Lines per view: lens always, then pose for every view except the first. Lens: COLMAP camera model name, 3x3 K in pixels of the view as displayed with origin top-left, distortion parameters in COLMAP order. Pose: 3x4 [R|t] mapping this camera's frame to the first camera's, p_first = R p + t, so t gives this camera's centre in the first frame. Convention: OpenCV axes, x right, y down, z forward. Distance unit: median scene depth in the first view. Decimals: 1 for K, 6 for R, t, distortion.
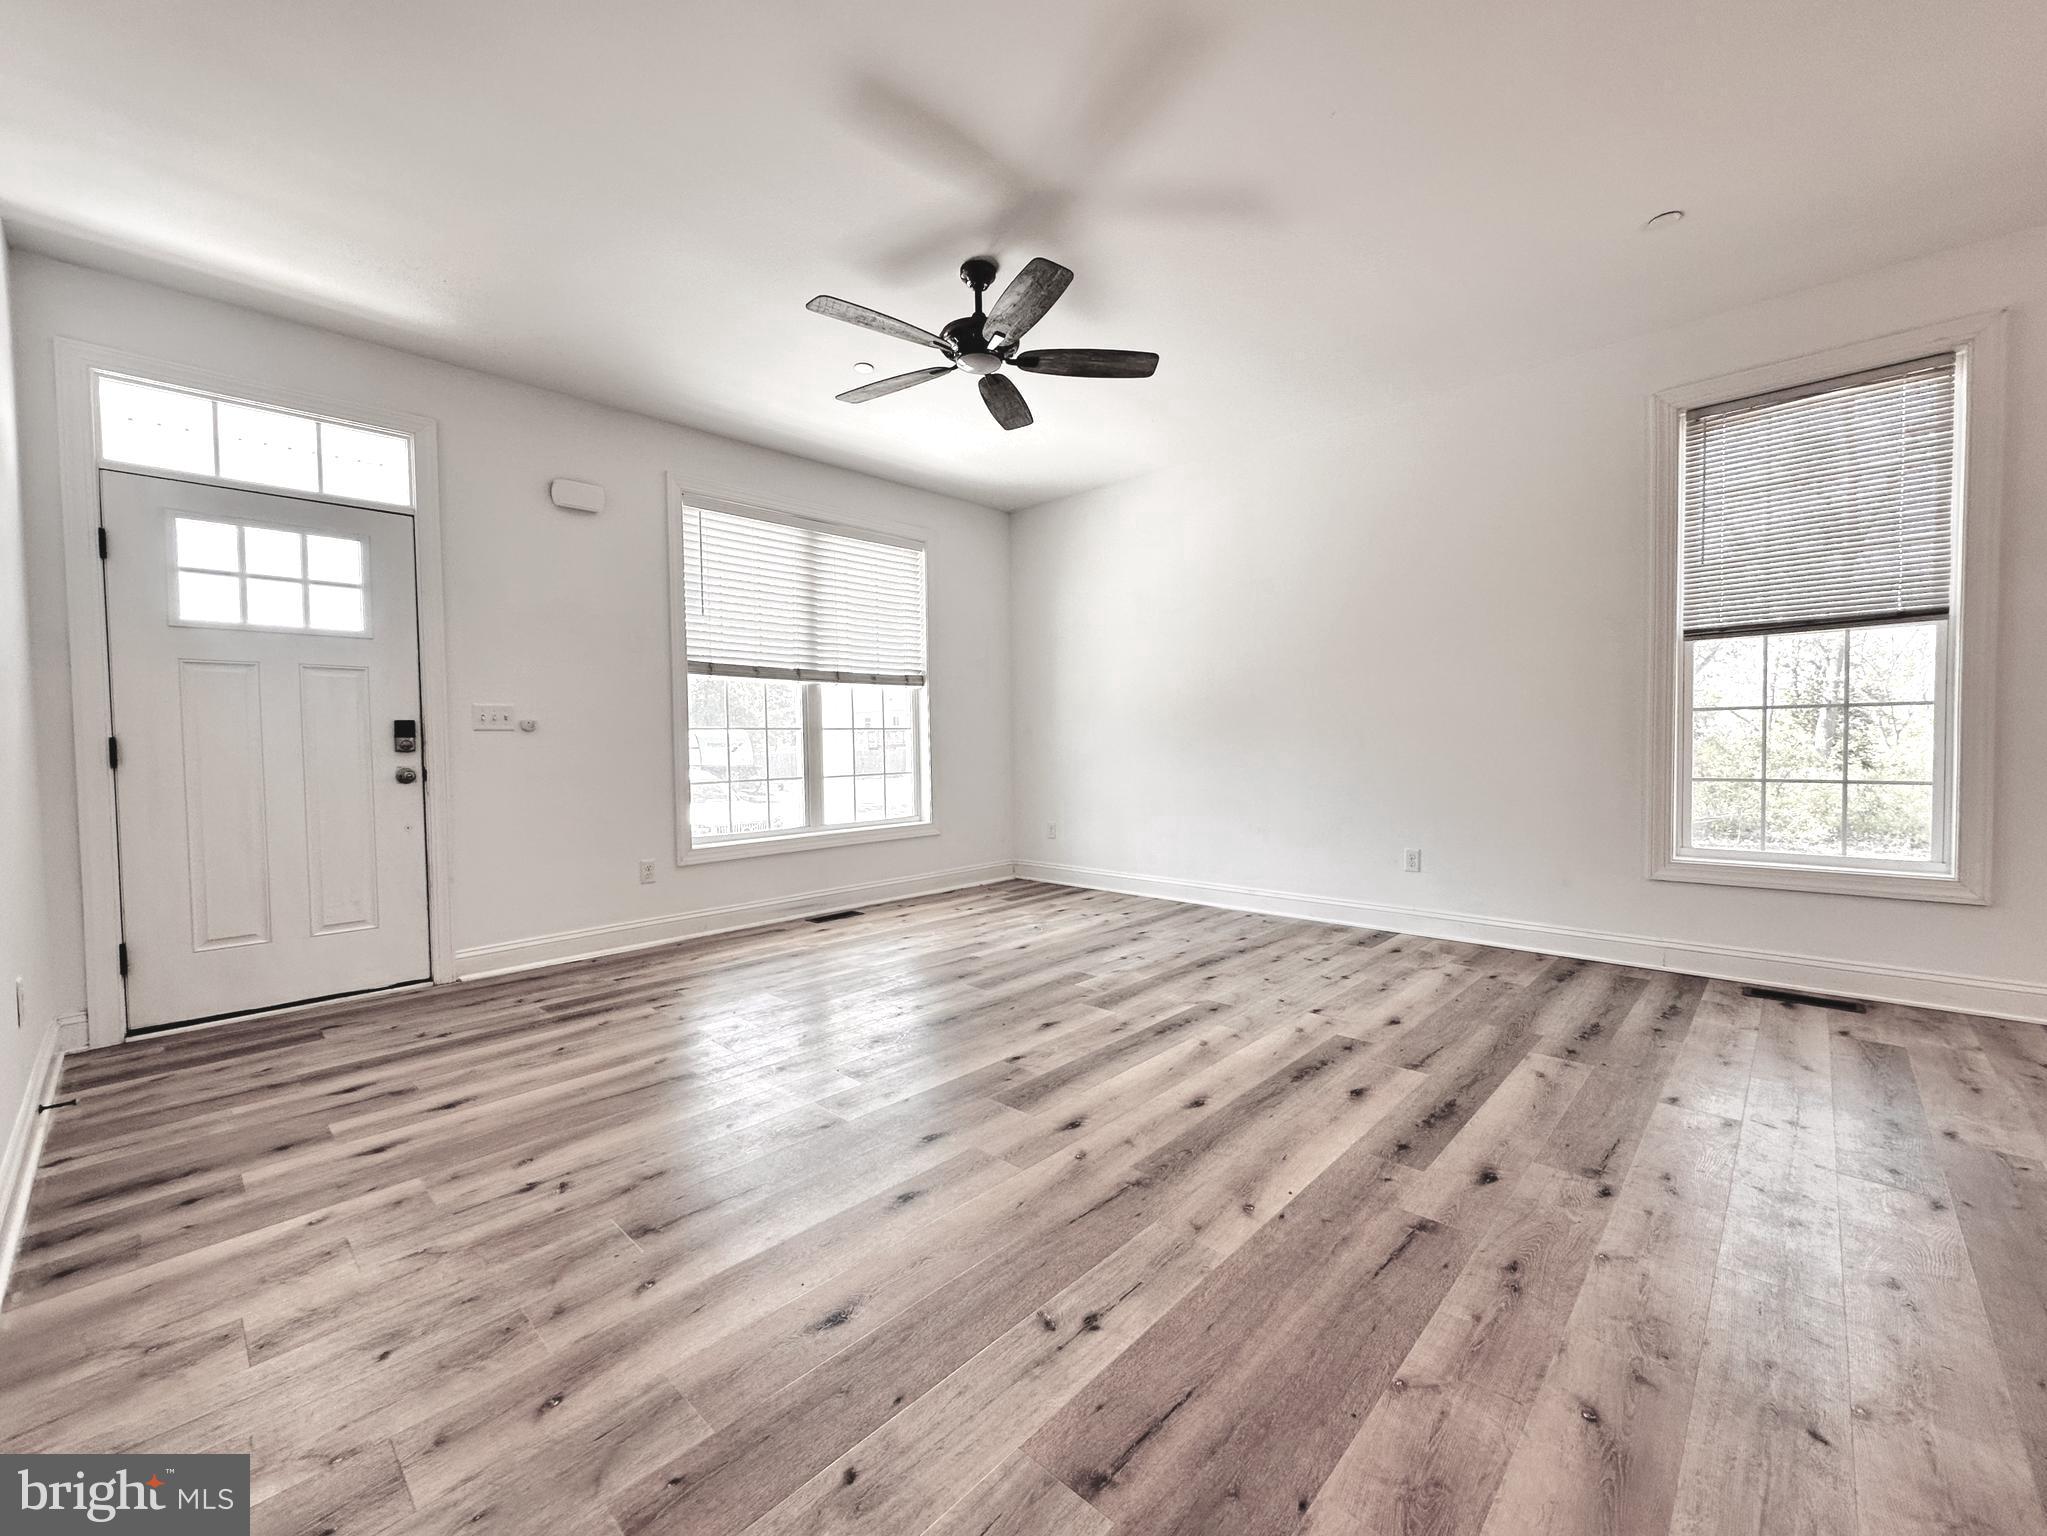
lens RADIAL K [[834.7, 0, 1023.5], [0, 834.7, 768.0], [0, 0, 1]] dist [-0.004450, -0.000026]
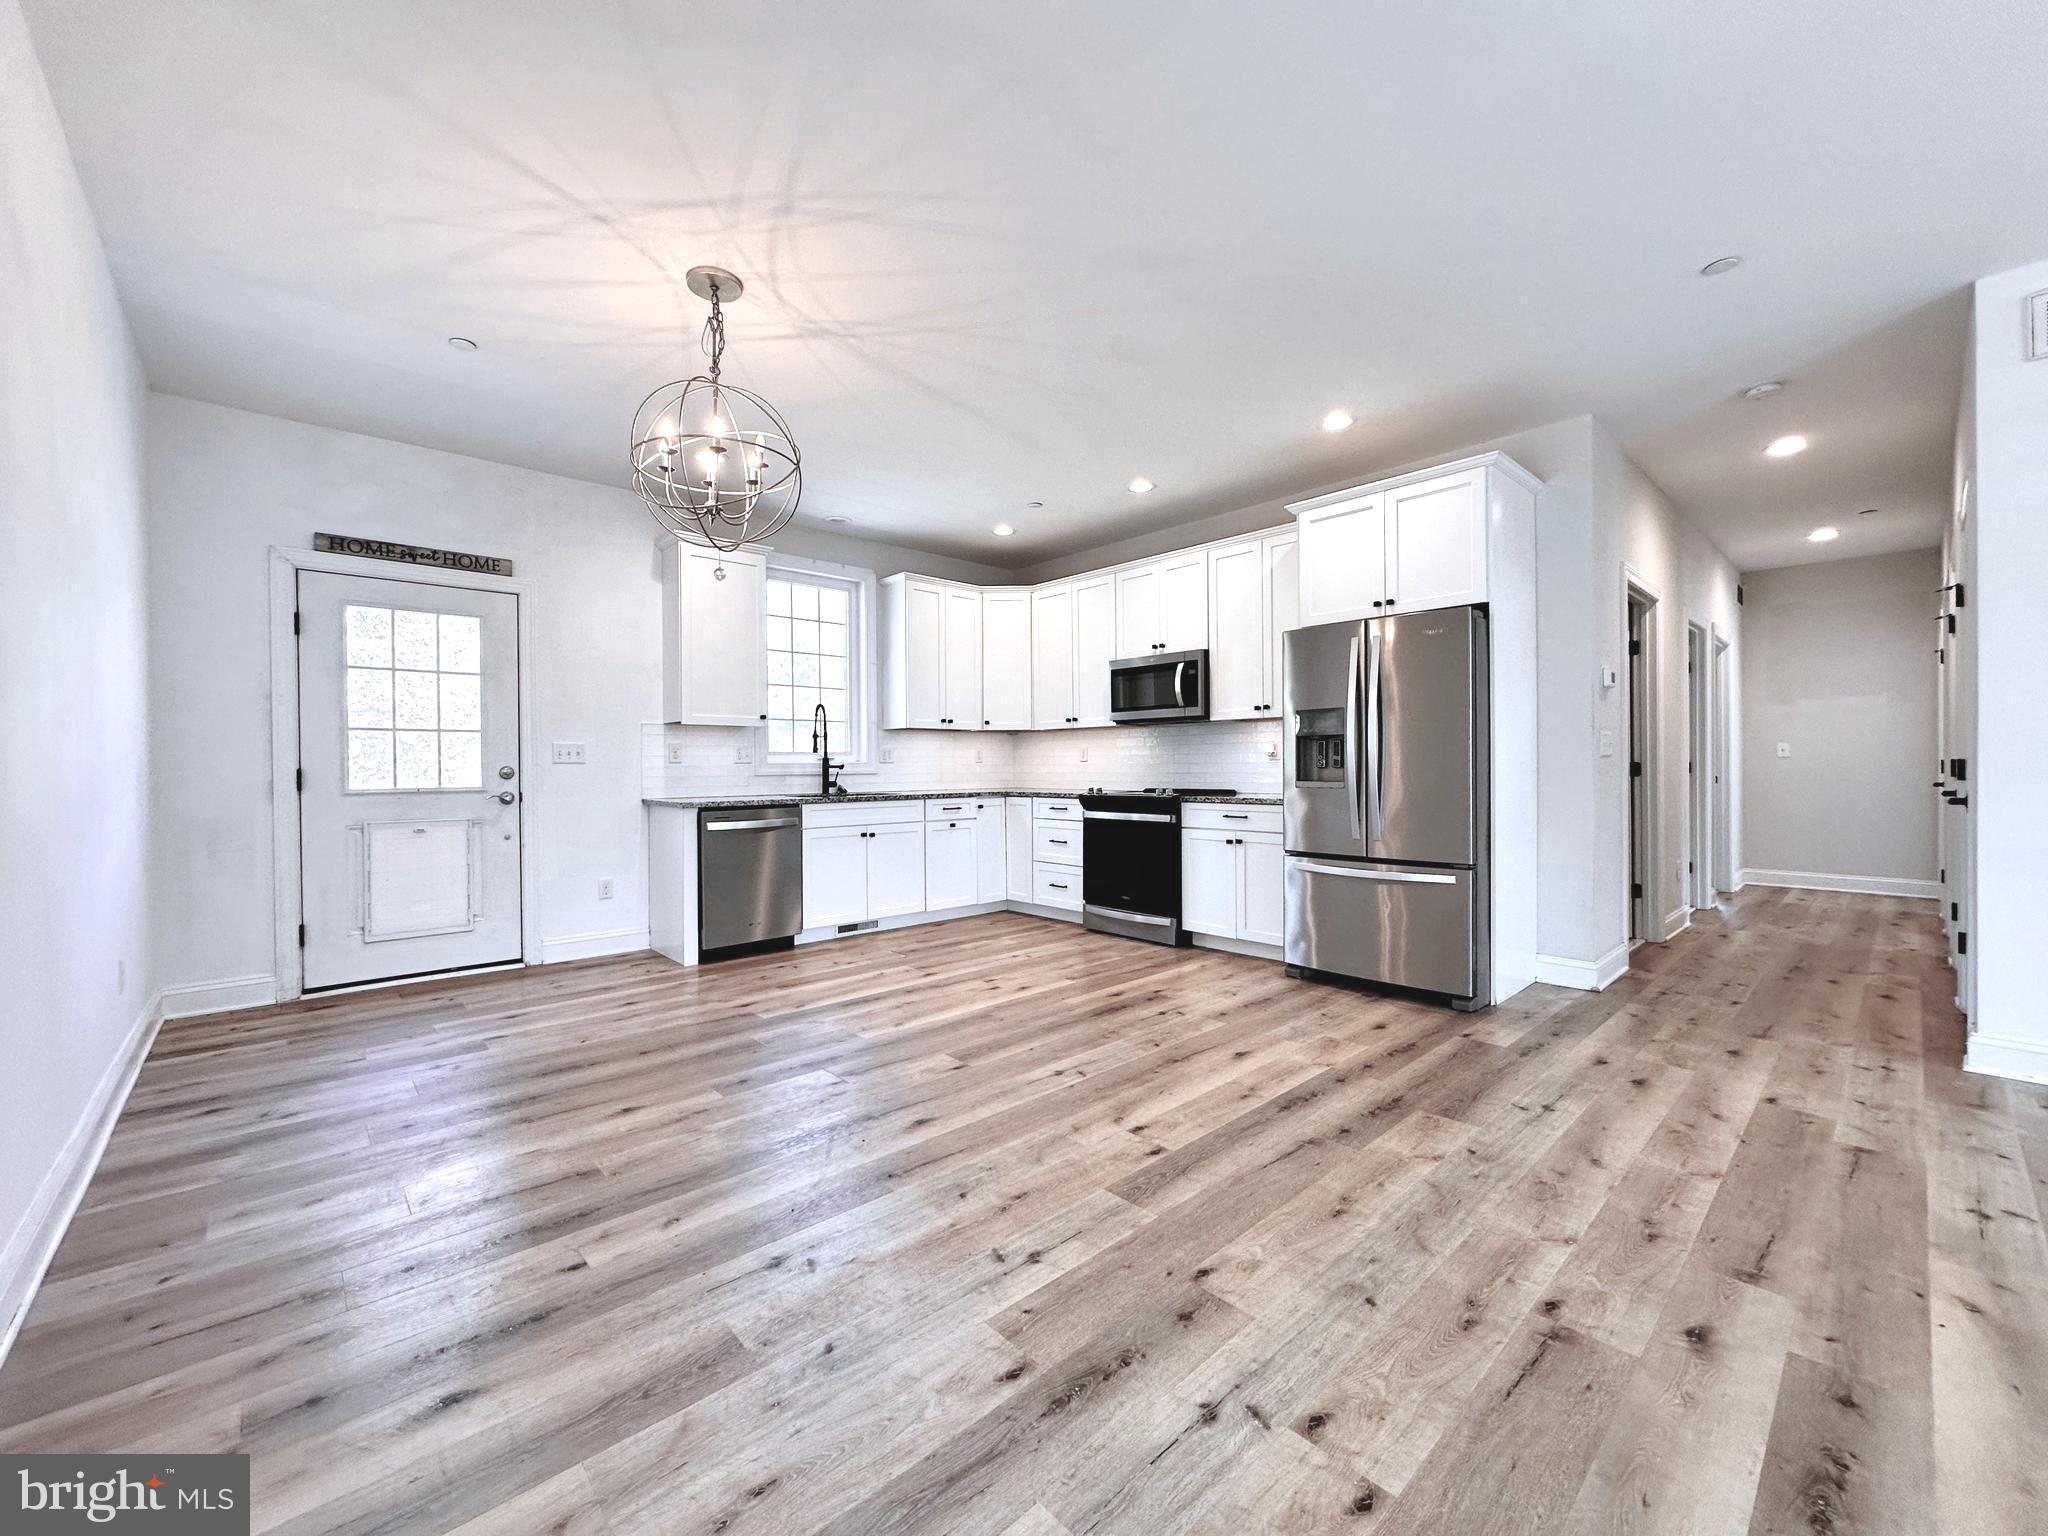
lens RADIAL K [[816.4, 0, 1024.0], [0, 816.4, 768.0], [0, 0, 1]] dist [-0.002518, 0.000100]
pose [[-0.996973, 0.023557, 0.074090, 0.716309], [0.026184, 0.999055, 0.034685, -0.063445], [-0.073203, 0.036520, -0.996648, 1.142328]]
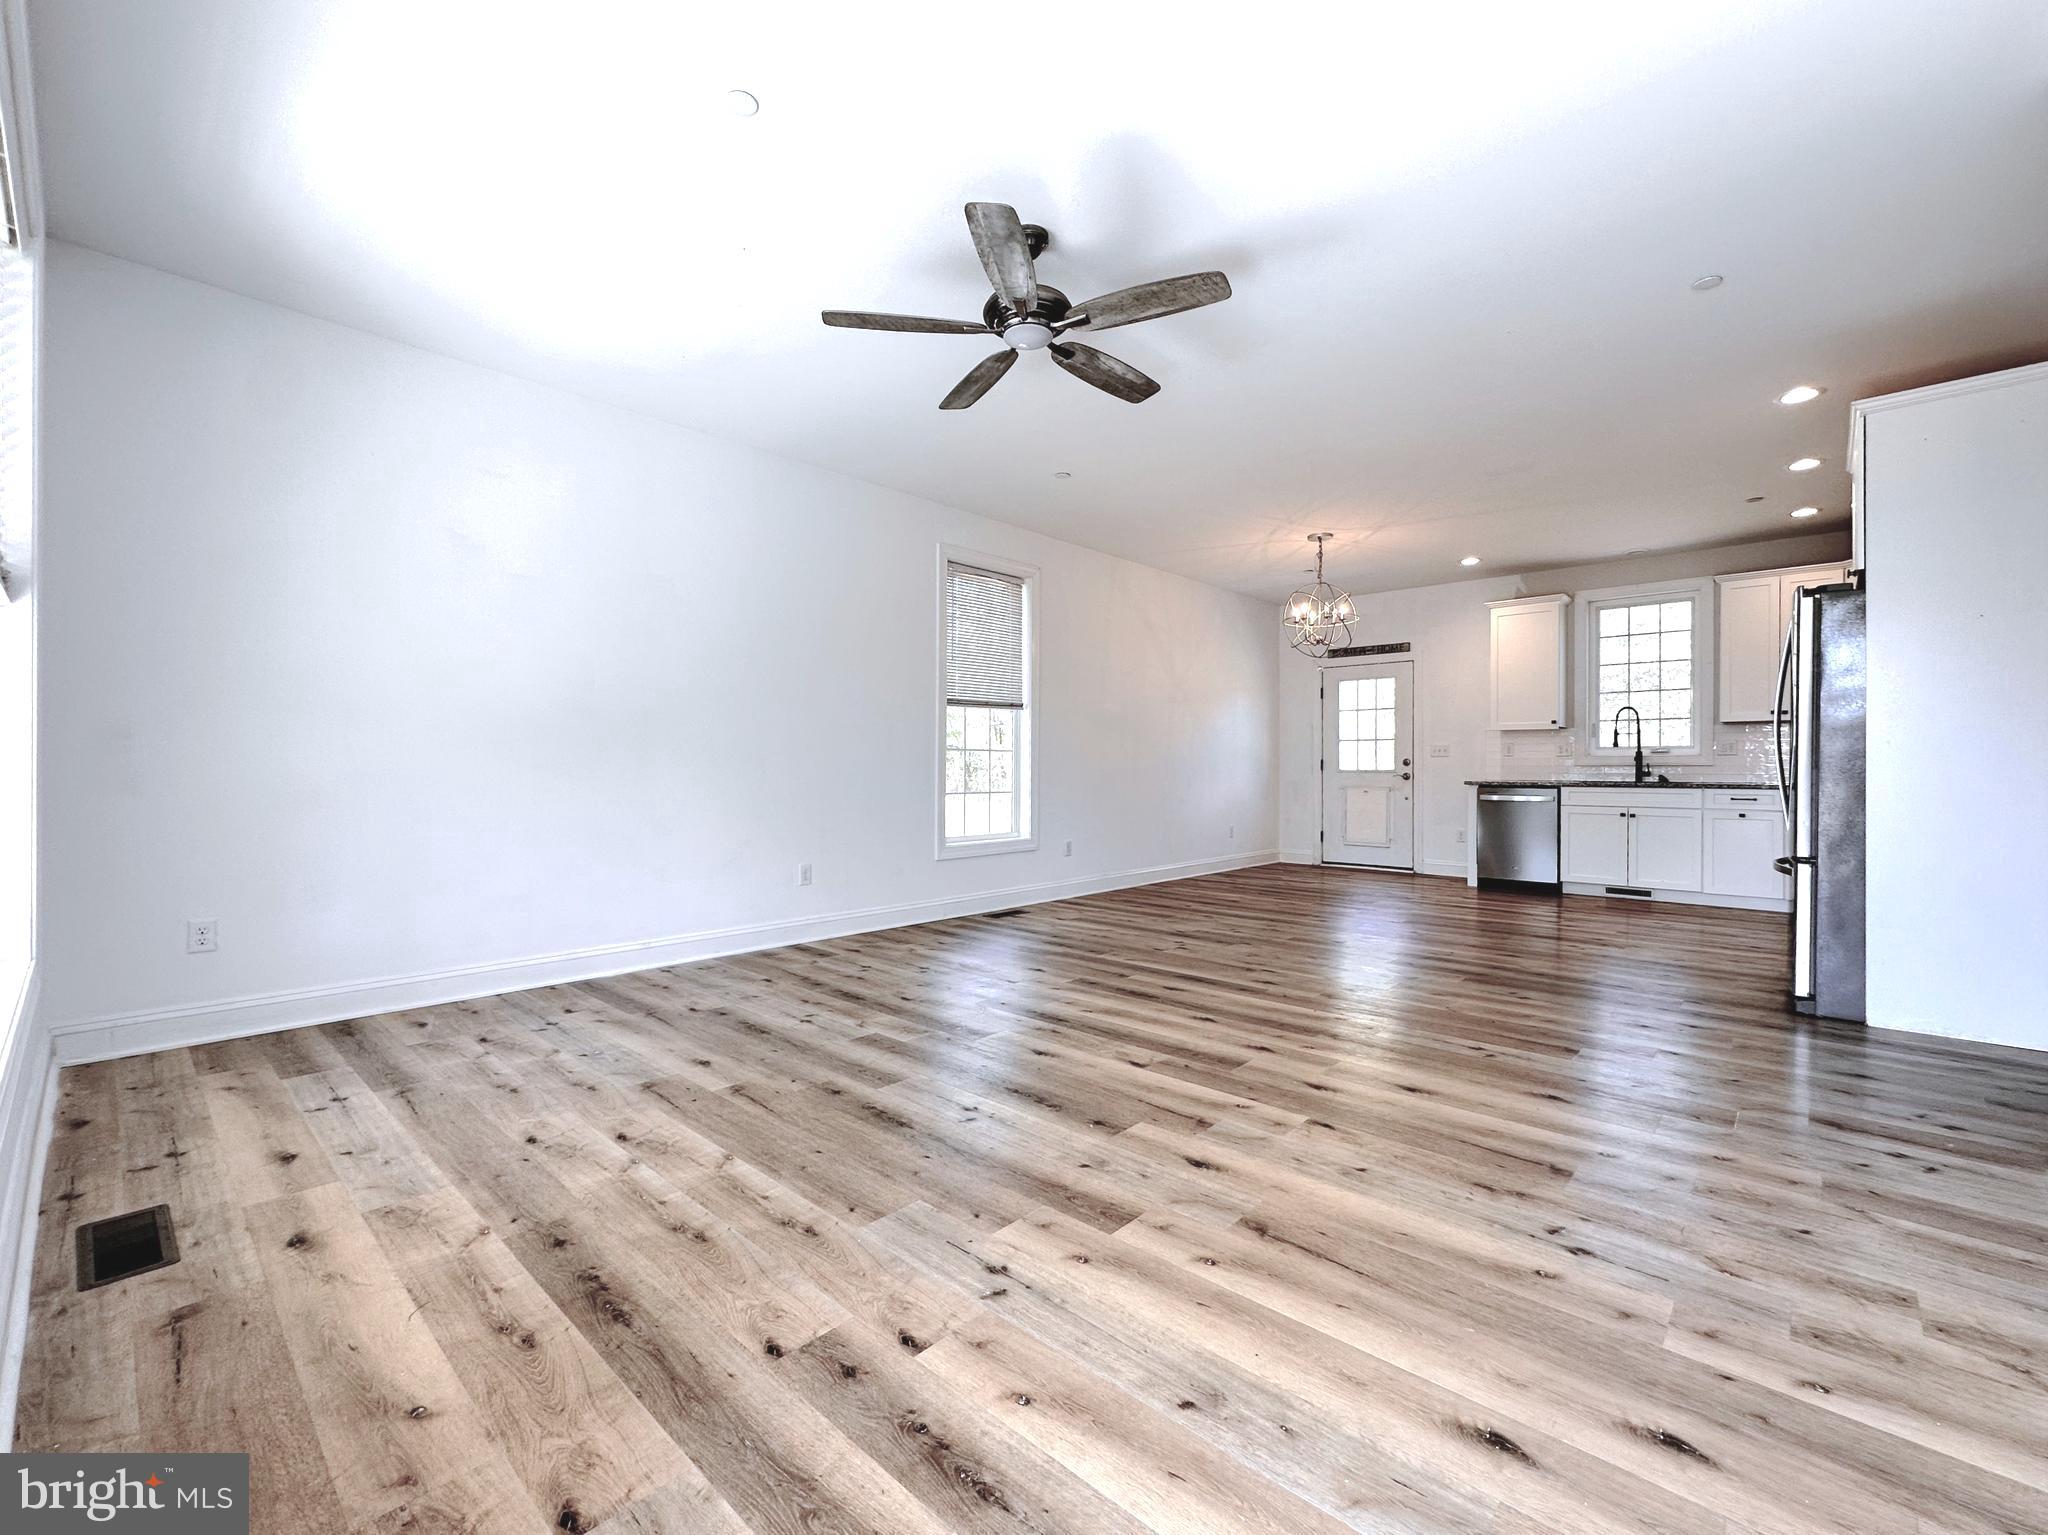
lens RADIAL K [[860.7, 0, 1024.0], [0, 860.7, 767.5], [0, 0, 1]] dist [-0.002537, -0.000156]
pose [[-0.009429, 0.016252, 0.999823, -0.957260], [0.031217, 0.999385, -0.015951, -0.006334], [-0.999468, 0.031061, -0.009930, 1.004575]]
